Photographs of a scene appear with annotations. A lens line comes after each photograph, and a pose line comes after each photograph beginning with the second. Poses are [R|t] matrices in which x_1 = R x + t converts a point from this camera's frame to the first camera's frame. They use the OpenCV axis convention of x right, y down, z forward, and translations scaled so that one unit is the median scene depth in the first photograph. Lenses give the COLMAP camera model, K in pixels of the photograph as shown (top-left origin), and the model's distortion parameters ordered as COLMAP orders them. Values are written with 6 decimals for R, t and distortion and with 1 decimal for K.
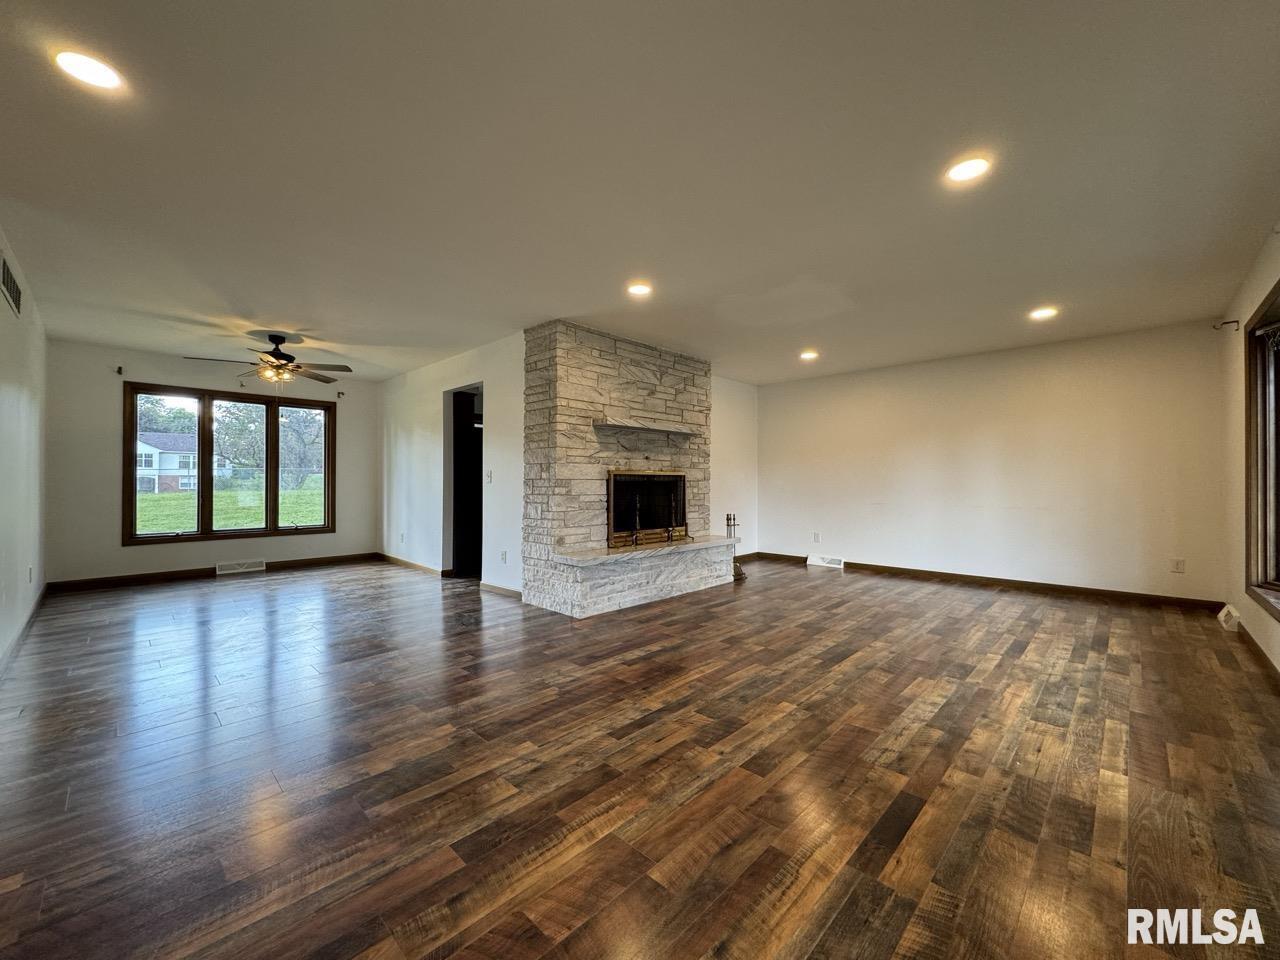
lens RADIAL K [[511.0, 0, 640.3], [0, 511.0, 476.6], [0, 0, 1]] dist [-0.002268, 0.000498]
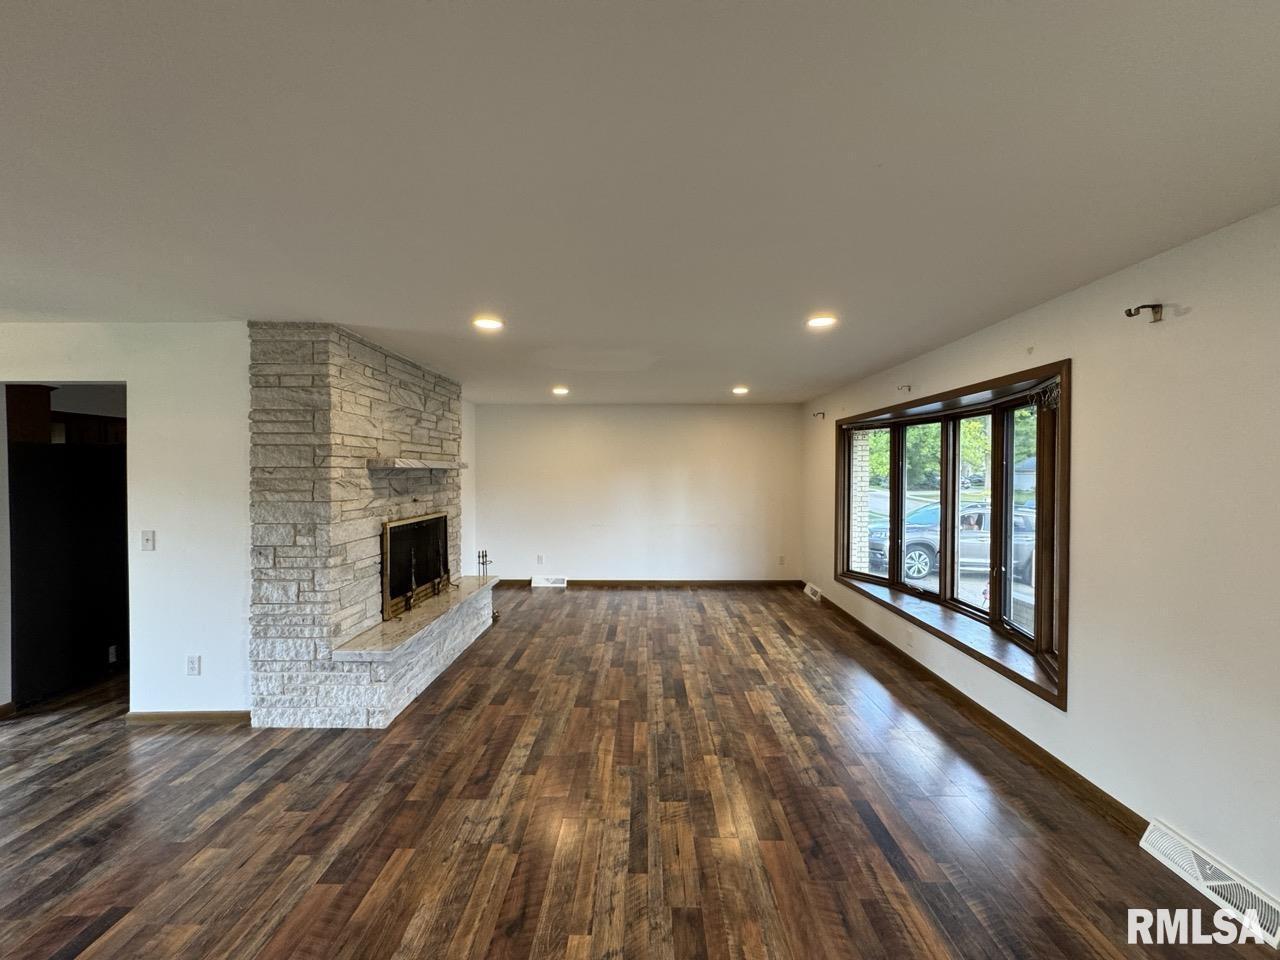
lens RADIAL K [[511.0, 0, 640.9], [0, 511.0, 478.2], [0, 0, 1]] dist [-0.002268, 0.000498]
pose [[0.726902, -0.009788, 0.686672, -0.316658], [-0.007451, 0.999727, 0.022137, -0.103003], [-0.686701, -0.021208, 0.726631, 0.163200]]
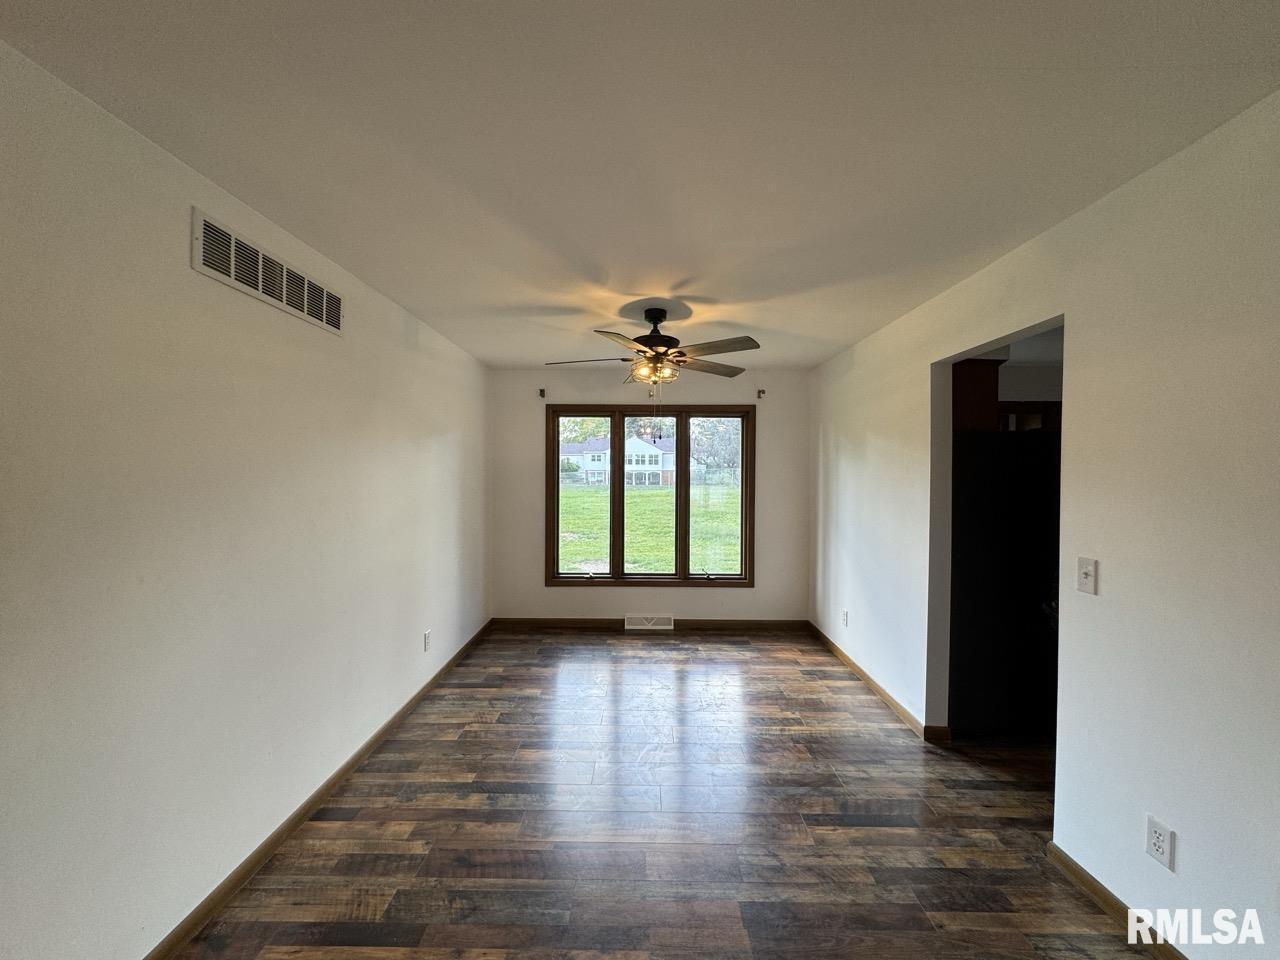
lens RADIAL K [[511.0, 0, 638.3], [0, 511.0, 479.9], [0, 0, 1]] dist [-0.002268, 0.000498]
pose [[0.686009, 0.013633, -0.727466, -0.280131], [0.002579, 0.999773, 0.021169, -0.084062], [0.727589, -0.016398, 0.685817, 0.578840]]
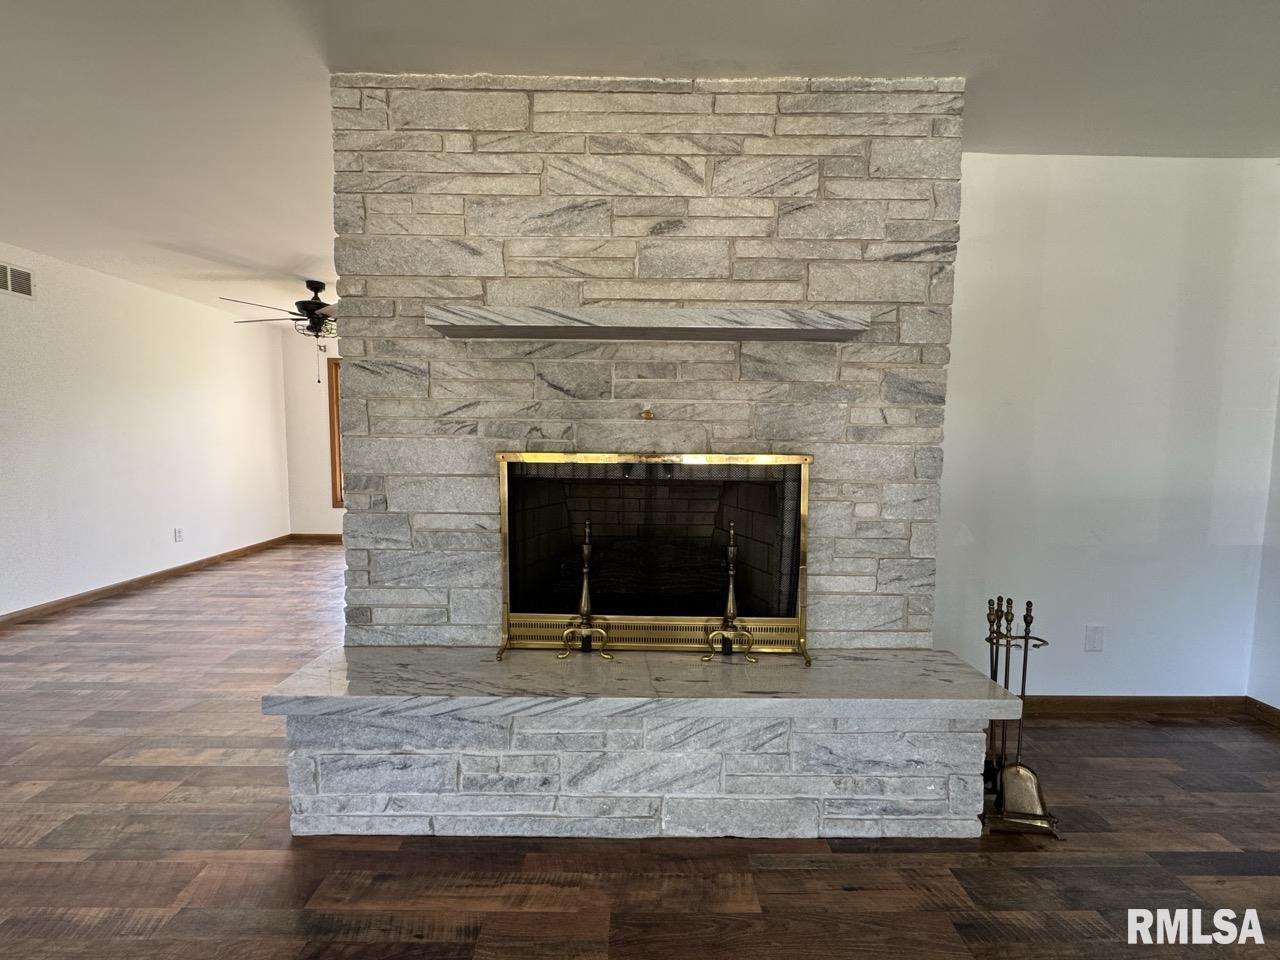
lens RADIAL K [[511.0, 0, 638.8], [0, 511.0, 478.8], [0, 0, 1]] dist [-0.002268, 0.000498]
pose [[0.699197, 0.060648, -0.712352, 0.291463], [0.000556, 0.996349, 0.085372, -0.025584], [0.714928, -0.060088, 0.696611, 0.817200]]
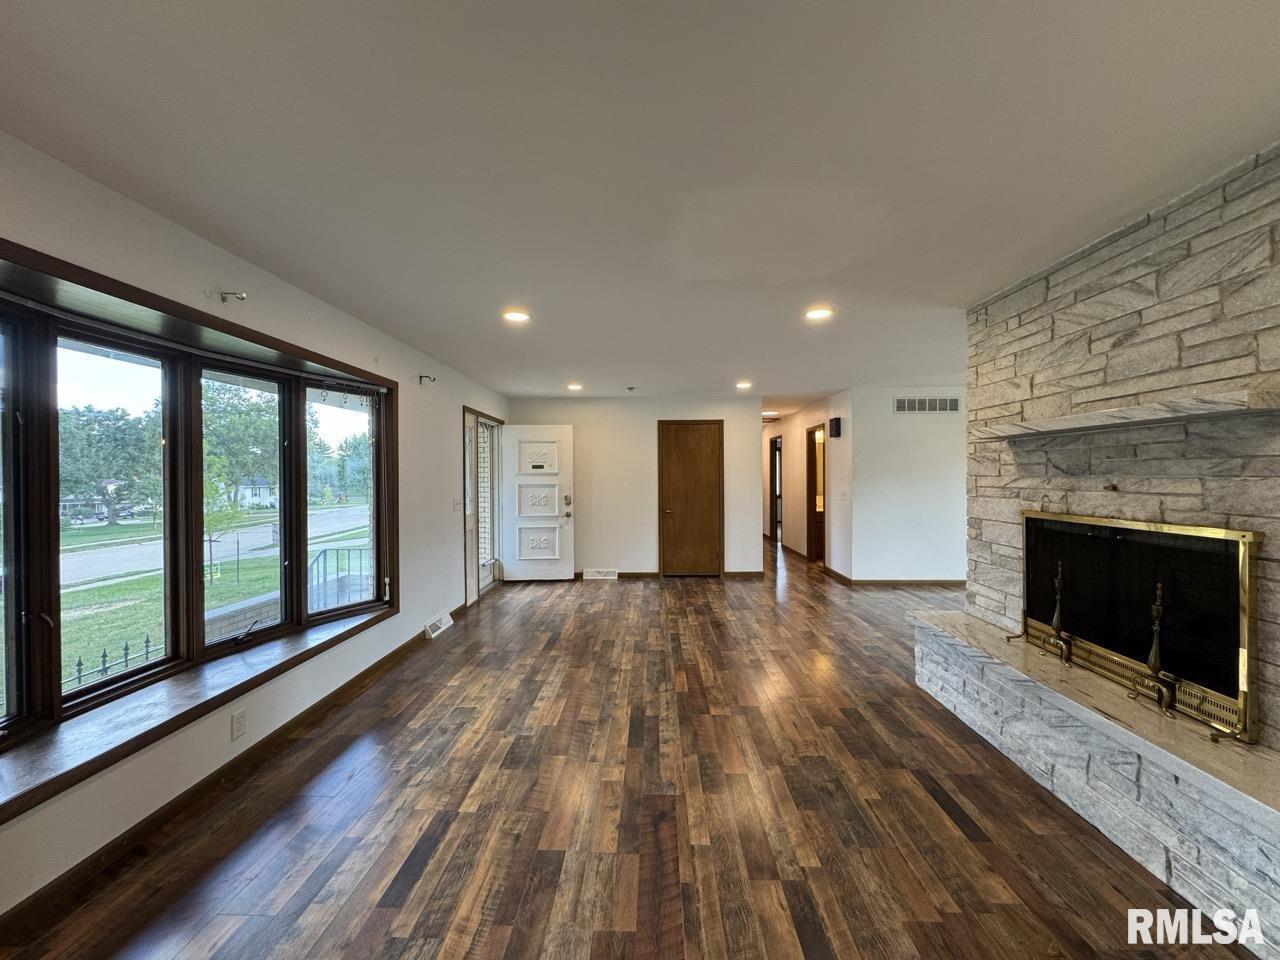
lens RADIAL K [[511.0, 0, 637.9], [0, 511.0, 477.3], [0, 0, 1]] dist [-0.002268, 0.000498]
pose [[-0.742205, 0.006300, -0.670143, 0.682033], [0.013823, 0.999887, -0.005909, -0.054169], [0.670030, -0.013649, -0.742209, 1.155571]]
